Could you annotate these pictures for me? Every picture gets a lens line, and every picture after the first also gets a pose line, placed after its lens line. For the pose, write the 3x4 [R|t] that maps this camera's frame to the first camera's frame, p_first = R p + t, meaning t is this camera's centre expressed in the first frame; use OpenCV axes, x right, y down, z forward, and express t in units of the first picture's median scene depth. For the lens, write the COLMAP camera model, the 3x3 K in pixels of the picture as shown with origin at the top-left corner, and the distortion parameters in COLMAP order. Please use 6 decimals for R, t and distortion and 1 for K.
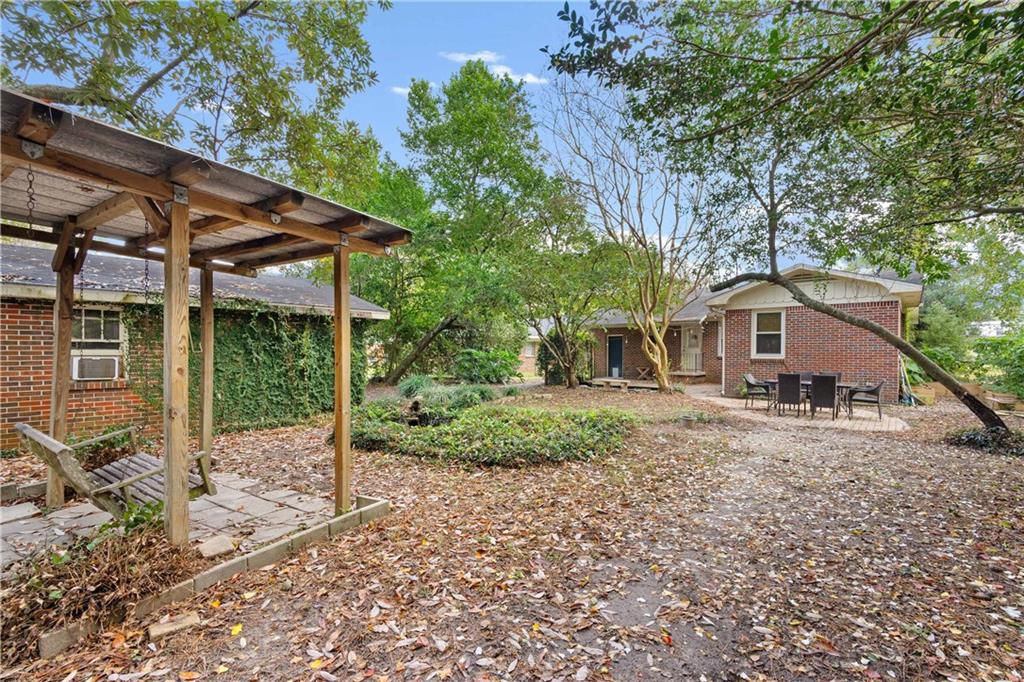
lens RADIAL K [[449.3, 0, 517.1], [0, 449.3, 358.4], [0, 0, 1]] dist [-0.001770, 0.000198]
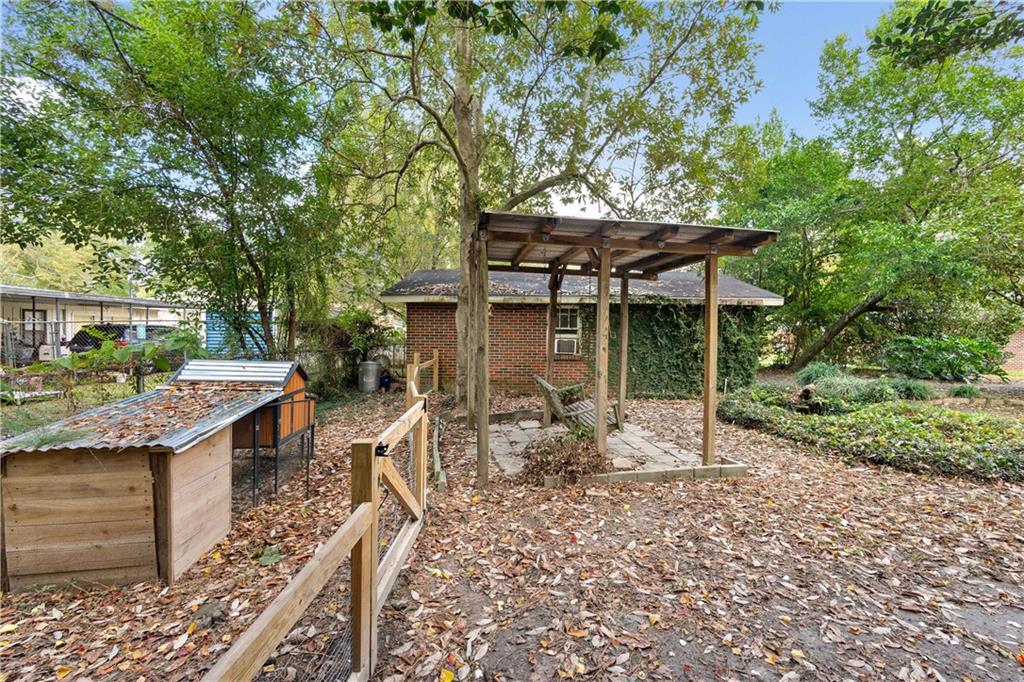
lens RADIAL K [[449.3, 0, 518.4], [0, 449.3, 339.2], [0, 0, 1]] dist [-0.001770, 0.000198]
pose [[0.656131, 0.016087, -0.754476, 0.141790], [-0.021627, 0.999763, 0.002509, -0.002760], [0.754337, 0.014671, 0.656323, -0.159568]]
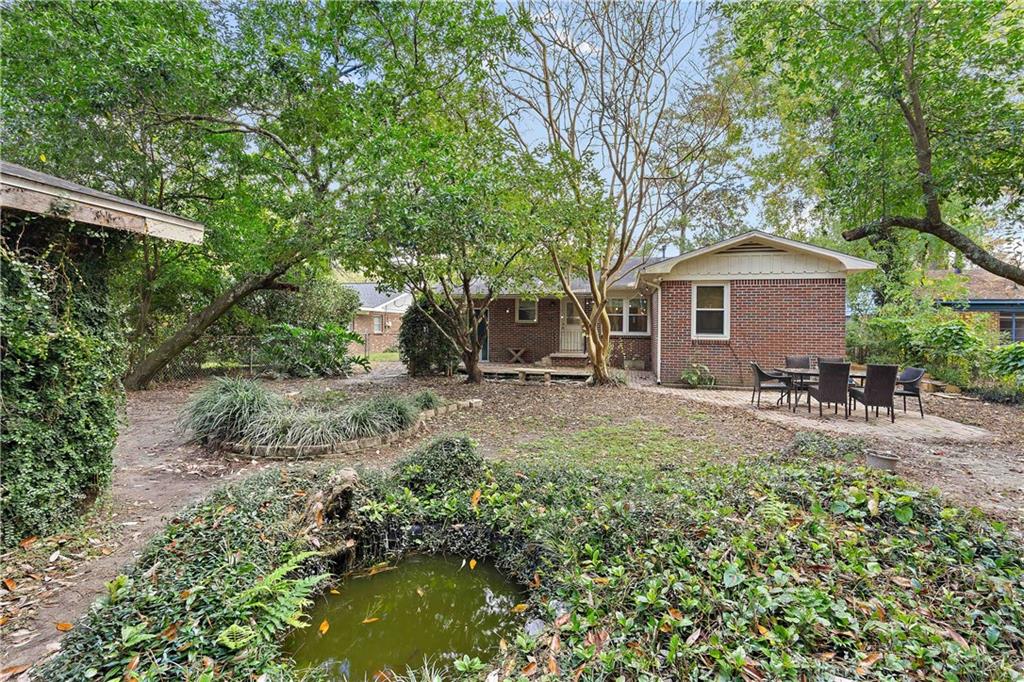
lens RADIAL K [[449.3, 0, 507.4], [0, 449.3, 331.3], [0, 0, 1]] dist [-0.001770, 0.000198]
pose [[0.890060, 0.003002, 0.455833, -0.393725], [-0.001456, 0.999992, -0.003742, -0.027161], [-0.455840, 0.002667, 0.890058, 0.964054]]
